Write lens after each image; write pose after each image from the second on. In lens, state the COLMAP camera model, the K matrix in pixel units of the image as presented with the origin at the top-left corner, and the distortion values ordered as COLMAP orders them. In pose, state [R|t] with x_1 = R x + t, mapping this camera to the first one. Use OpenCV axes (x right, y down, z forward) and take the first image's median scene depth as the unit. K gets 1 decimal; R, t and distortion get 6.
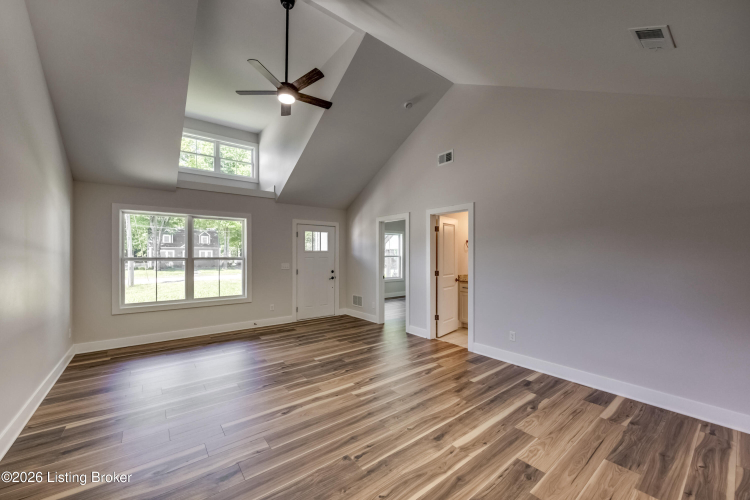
lens RADIAL K [[288.8, 0, 382.7], [0, 288.8, 255.7], [0, 0, 1]] dist [-0.003264, 0.000157]
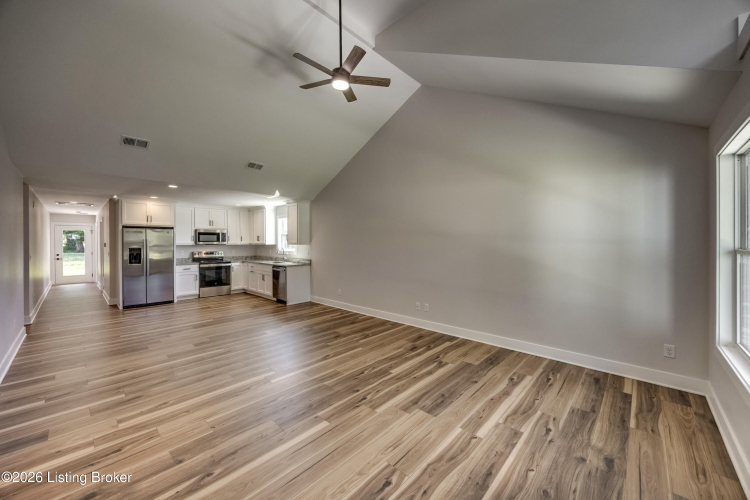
lens RADIAL K [[288.8, 0, 379.7], [0, 288.8, 244.3], [0, 0, 1]] dist [-0.003264, 0.000157]
pose [[-0.990295, 0.003798, -0.138929, -0.222438], [0.002753, 0.999966, 0.007713, -0.007739], [0.138954, 0.007256, -0.990272, 1.364304]]
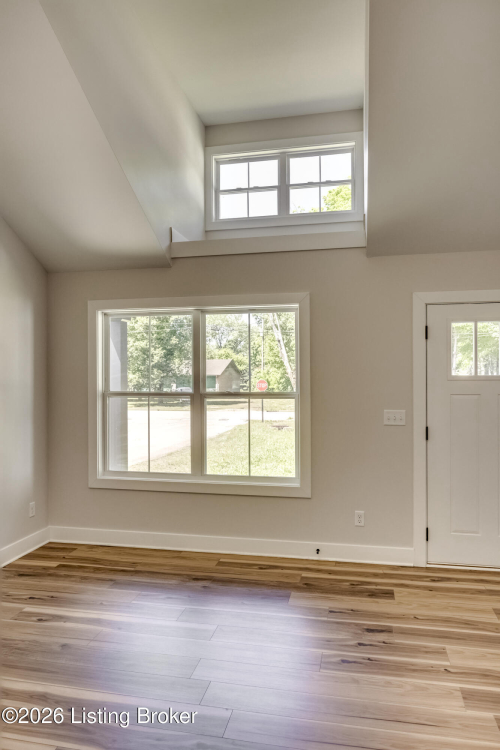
lens RADIAL K [[538.7, 0, 245.1], [0, 538.7, 371.8], [0, 0, 1]] dist [-0.003935, 0.001612]
pose [[0.626710, -0.009771, -0.779191, 0.131312], [0.003207, 0.999945, -0.009960, -0.022331], [0.779246, 0.003743, 0.626707, 0.517282]]
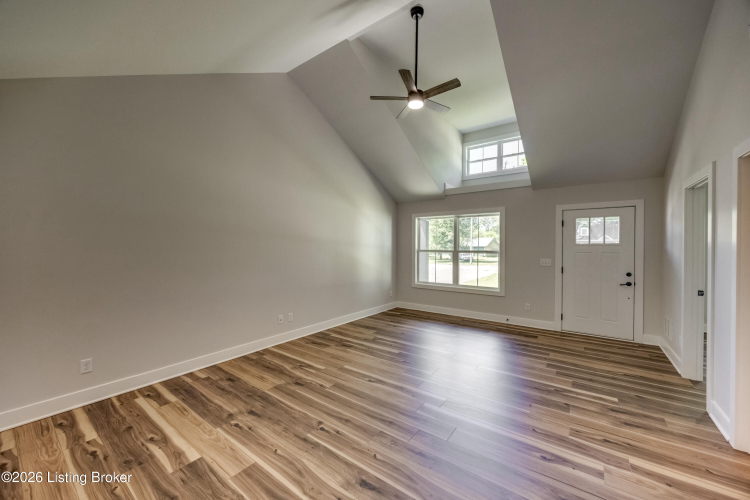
lens RADIAL K [[288.8, 0, 378.8], [0, 288.8, 247.6], [0, 0, 1]] dist [-0.003264, 0.000157]
pose [[0.263634, 0.003834, -0.964615, 0.462178], [-0.007232, 0.999972, 0.001998, -0.005788], [0.964596, 0.006450, 0.263654, 0.399319]]
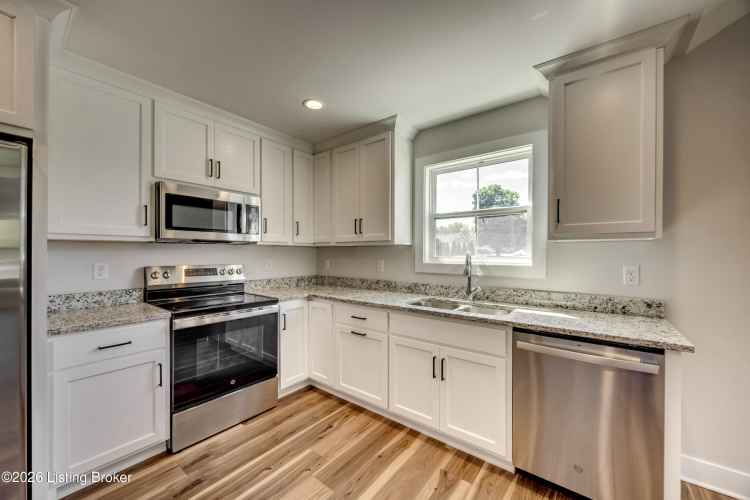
lens RADIAL K [[288.8, 0, 376.4], [0, 288.8, 254.0], [0, 0, 1]] dist [-0.003264, 0.000157]
pose [[-0.971668, -0.000638, -0.236351, 0.369098], [-0.001127, 0.999997, 0.001936, 0.024215], [0.236349, 0.002148, -0.971666, 0.089641]]
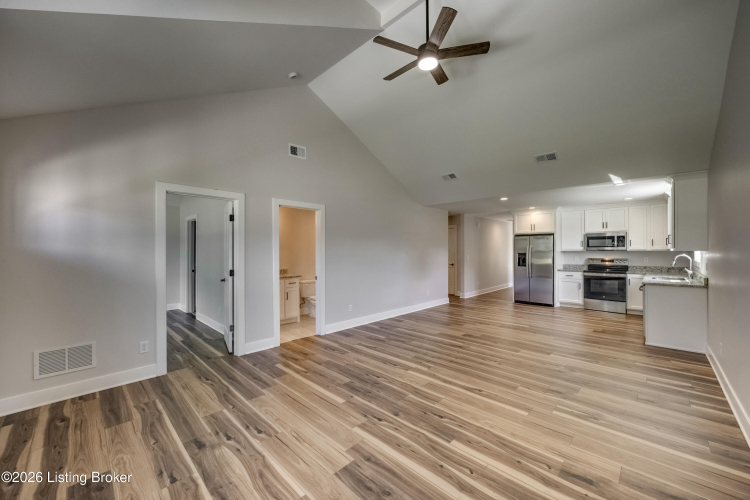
lens RADIAL K [[288.8, 0, 371.2], [0, 288.8, 248.5], [0, 0, 1]] dist [-0.003264, 0.000157]
pose [[-0.103718, 0.007509, 0.994578, -0.793586], [0.005969, 0.999958, -0.006927, -0.001799], [-0.994589, 0.005219, -0.103759, 0.858026]]
